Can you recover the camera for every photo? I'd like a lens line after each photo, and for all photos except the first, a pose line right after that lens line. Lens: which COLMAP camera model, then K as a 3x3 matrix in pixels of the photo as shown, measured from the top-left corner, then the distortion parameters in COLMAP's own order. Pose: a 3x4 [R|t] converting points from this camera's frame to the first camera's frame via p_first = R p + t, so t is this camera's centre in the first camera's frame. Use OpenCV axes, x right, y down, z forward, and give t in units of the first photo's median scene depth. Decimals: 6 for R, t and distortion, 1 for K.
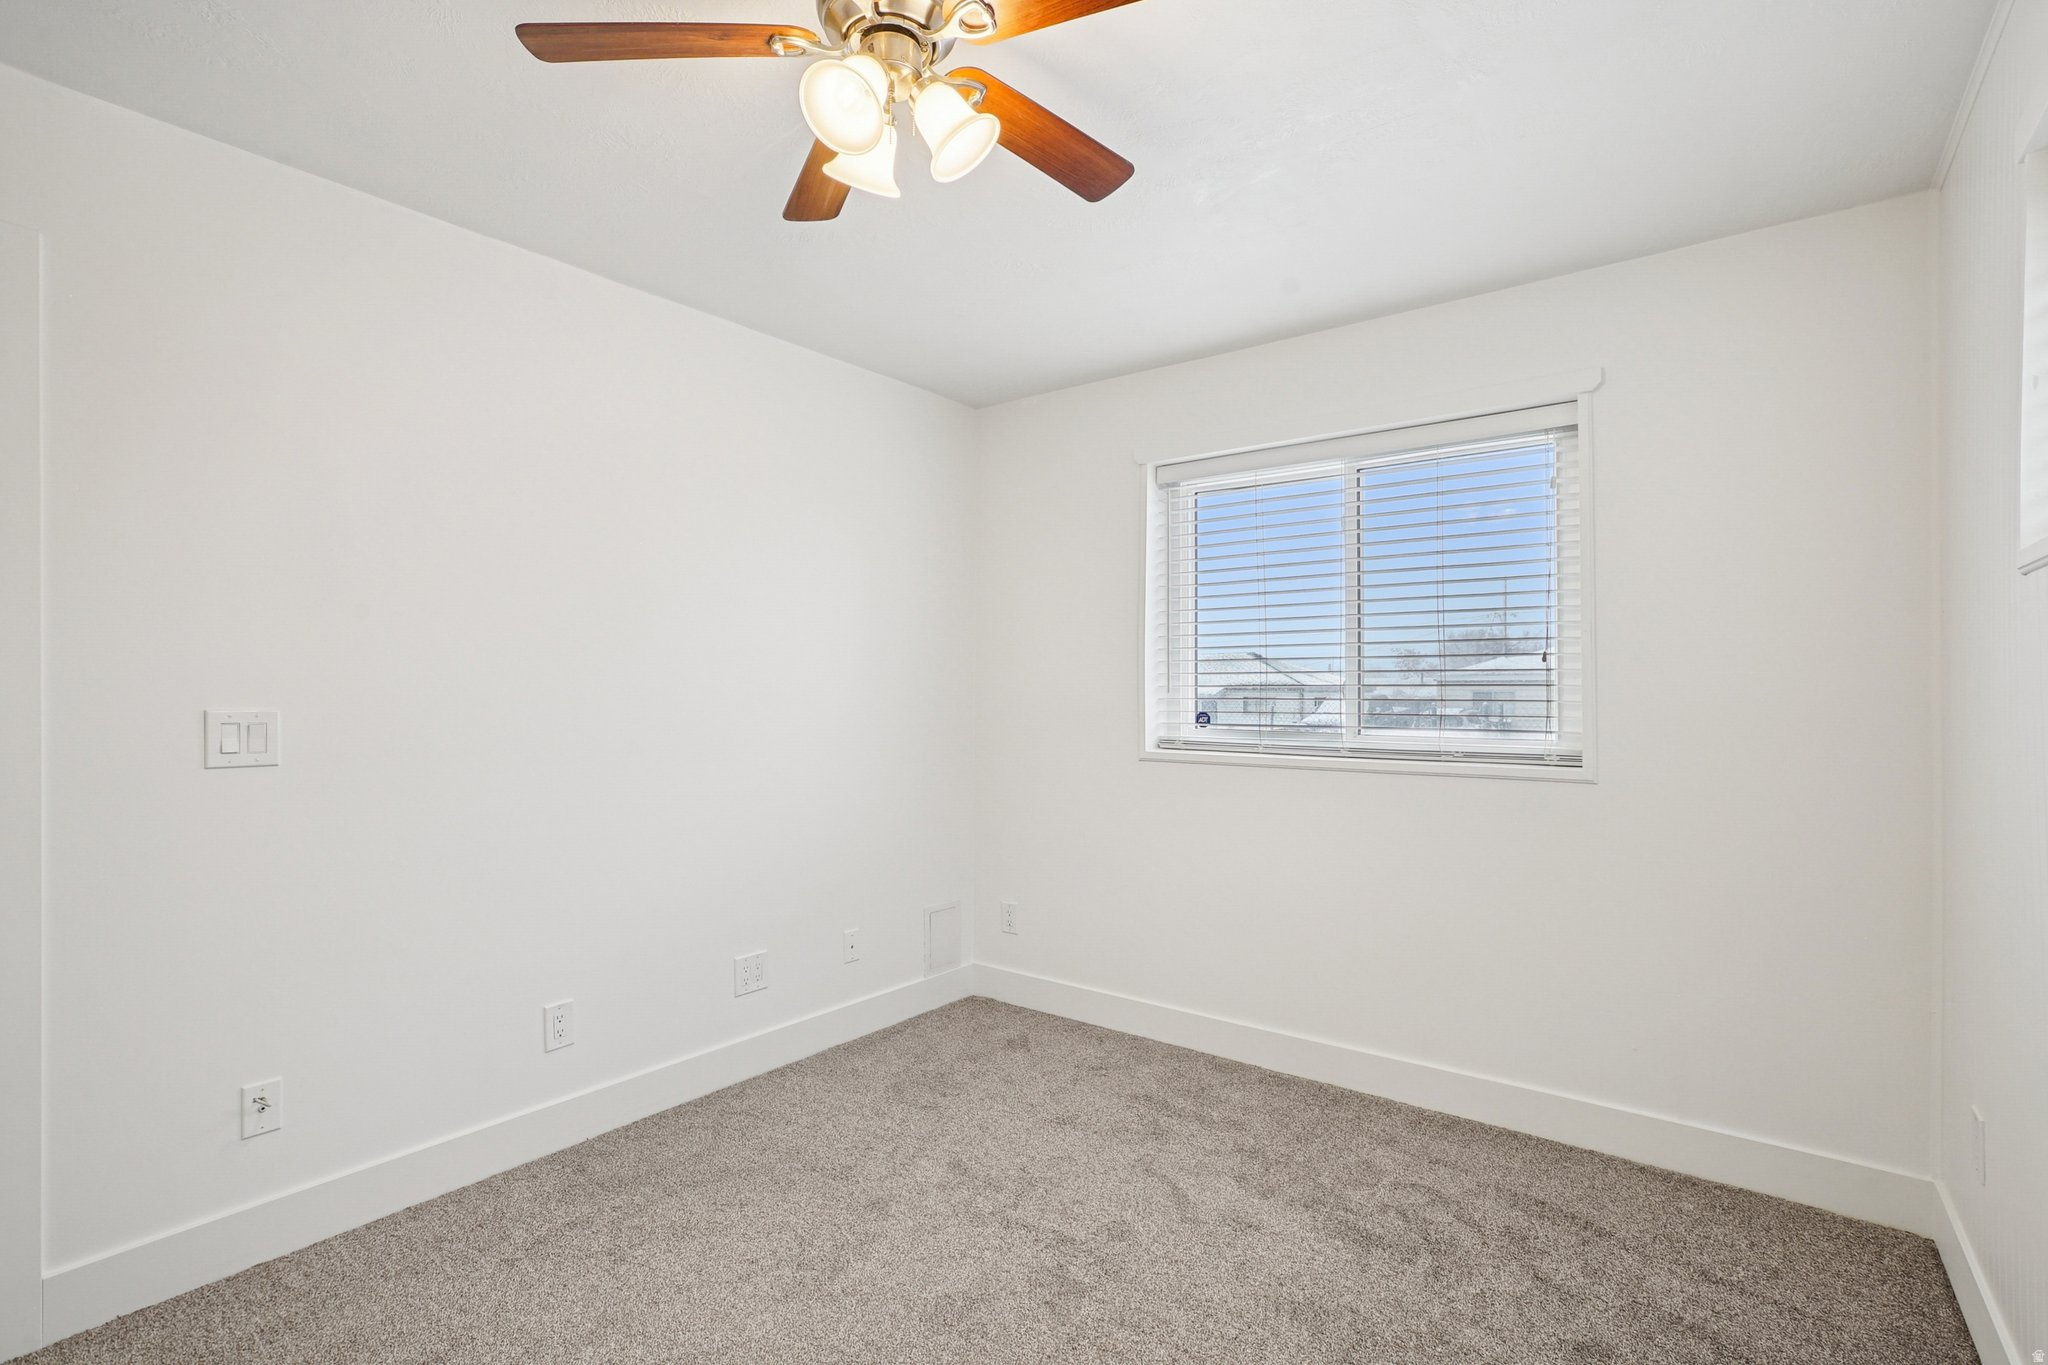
lens RADIAL K [[948.9, 0, 1036.7], [0, 948.9, 682.0], [0, 0, 1]] dist [-0.035128, 0.017131]
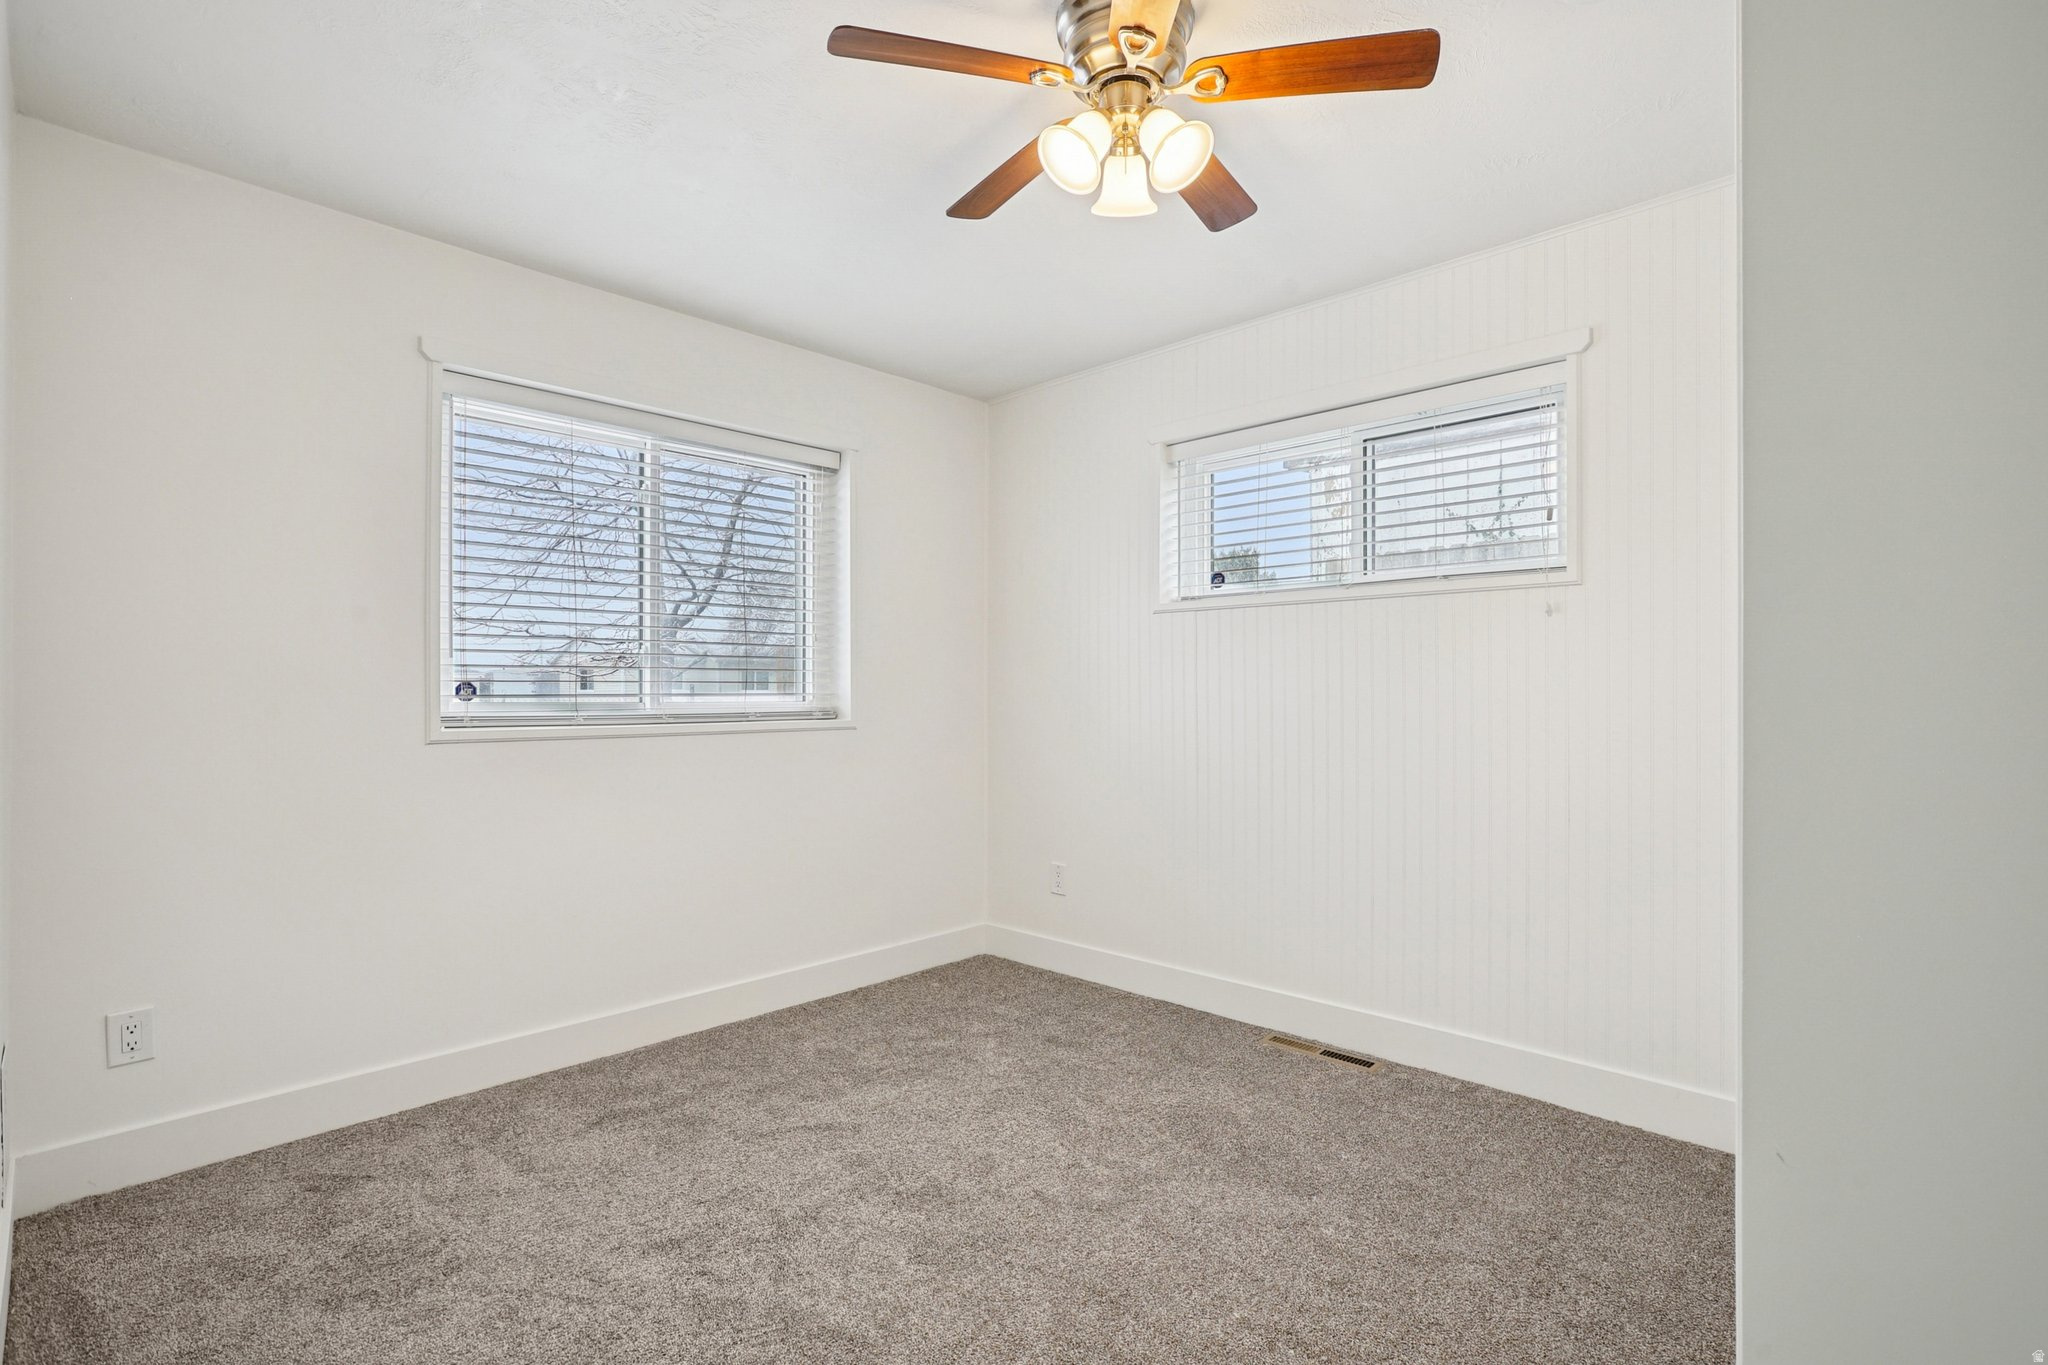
lens RADIAL K [[948.9, 0, 1036.7], [0, 948.9, 682.0], [0, 0, 1]] dist [-0.035128, 0.017131]
pose [[0.111607, 0.005160, 0.993739, -0.709287], [-0.011093, 0.999931, -0.003946, 0.035671], [-0.993690, -0.010583, 0.111657, 0.513445]]
